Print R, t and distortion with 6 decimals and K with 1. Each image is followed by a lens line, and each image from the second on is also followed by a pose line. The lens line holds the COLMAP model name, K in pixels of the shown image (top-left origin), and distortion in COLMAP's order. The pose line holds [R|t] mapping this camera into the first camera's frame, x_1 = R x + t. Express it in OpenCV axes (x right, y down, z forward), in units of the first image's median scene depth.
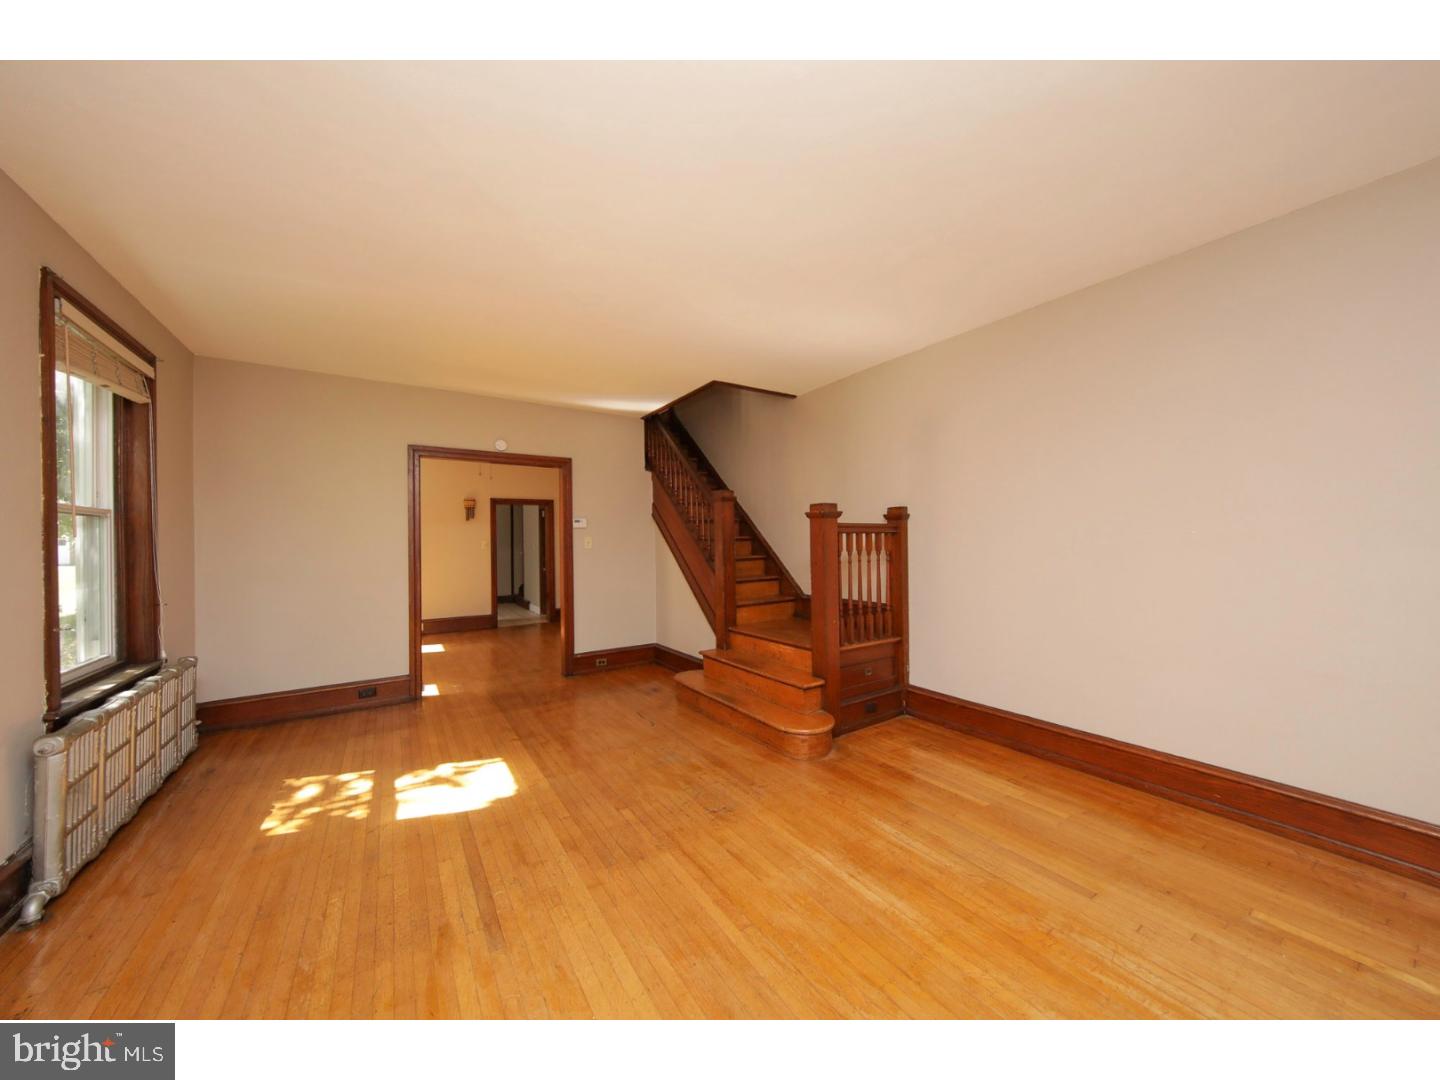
lens RADIAL K [[496.5, 0, 720.0], [0, 496.5, 540.0], [0, 0, 1]] dist [-0.001096, -0.000329]
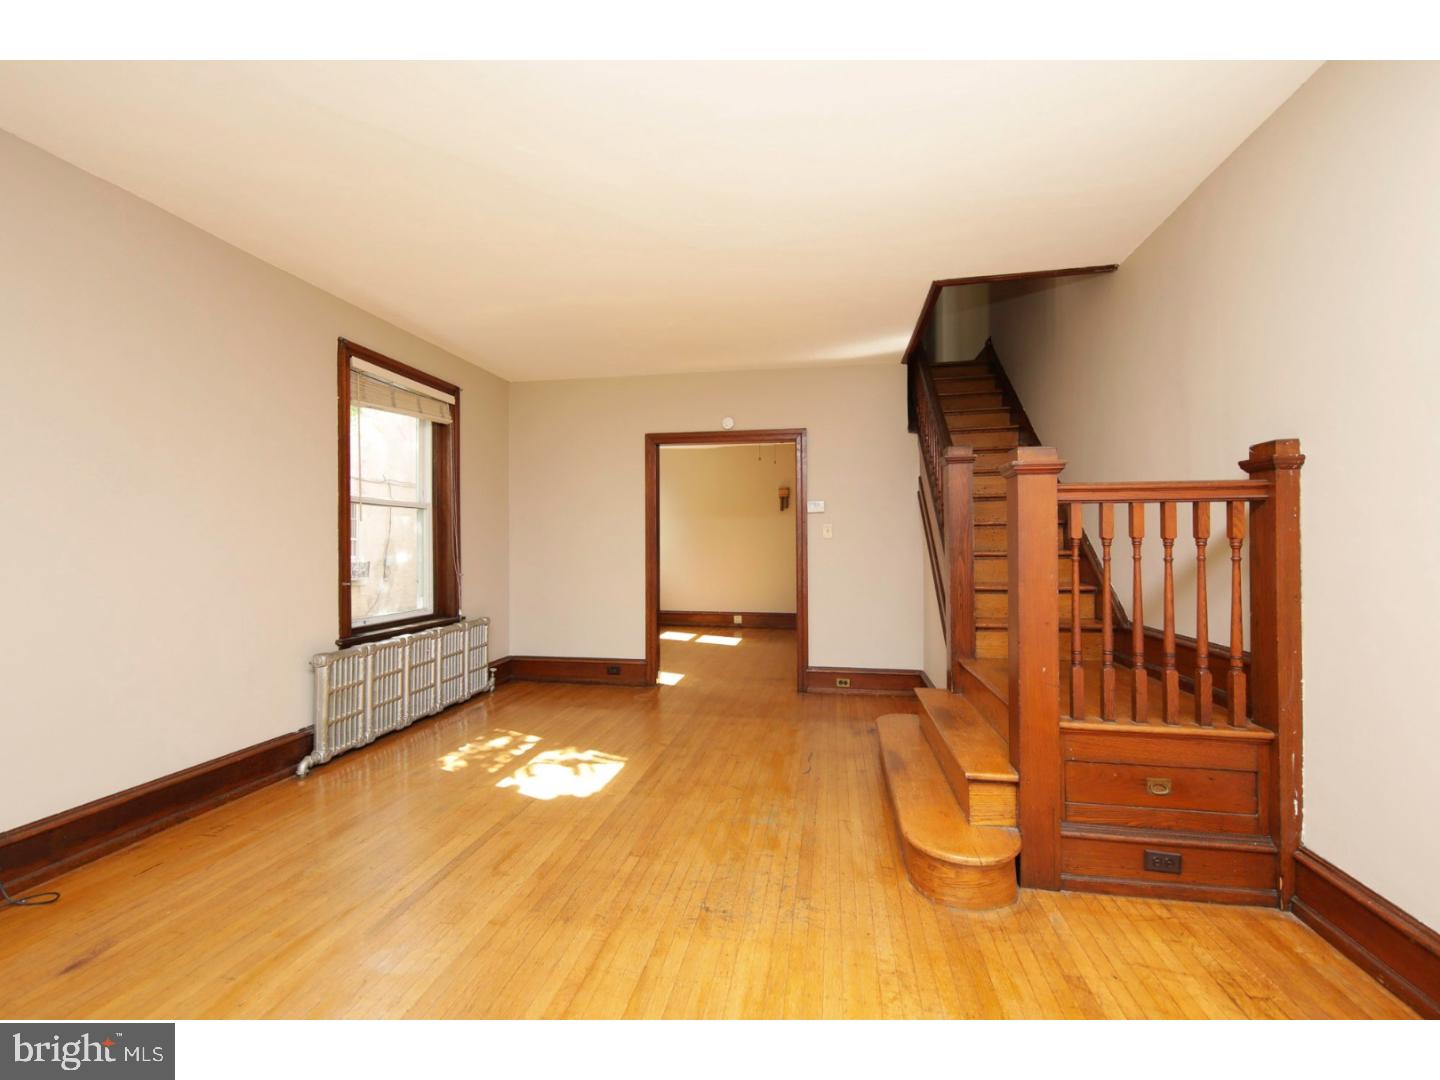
lens RADIAL K [[581.2, 0, 729.3], [0, 581.2, 540.2], [0, 0, 1]] dist [0.002558, -0.000038]
pose [[0.729801, 0.005803, -0.683636, 0.438379], [-0.001815, 0.999977, 0.006551, 0.024297], [0.683658, -0.003540, 0.729794, 0.340961]]
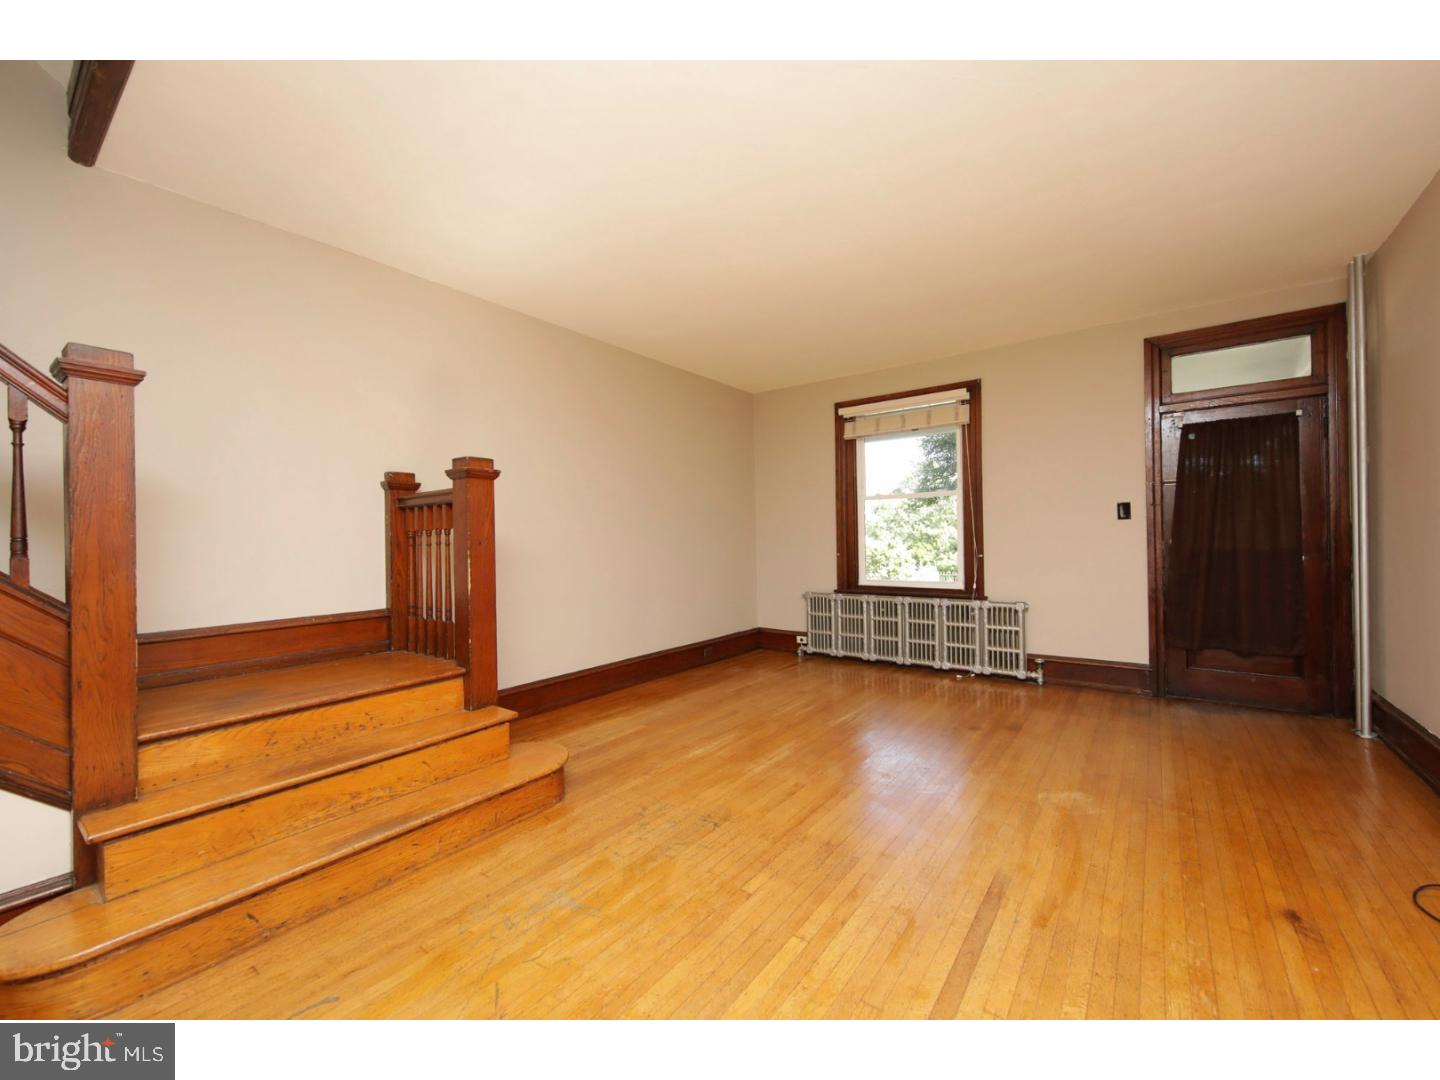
lens RADIAL K [[581.2, 0, 729.3], [0, 581.2, 540.2], [0, 0, 1]] dist [0.002558, -0.000038]
pose [[-0.343026, 0.016904, 0.939174, -0.741414], [0.016603, 0.999791, -0.011931, 0.064010], [-0.939179, 0.011500, -0.343235, 1.025581]]
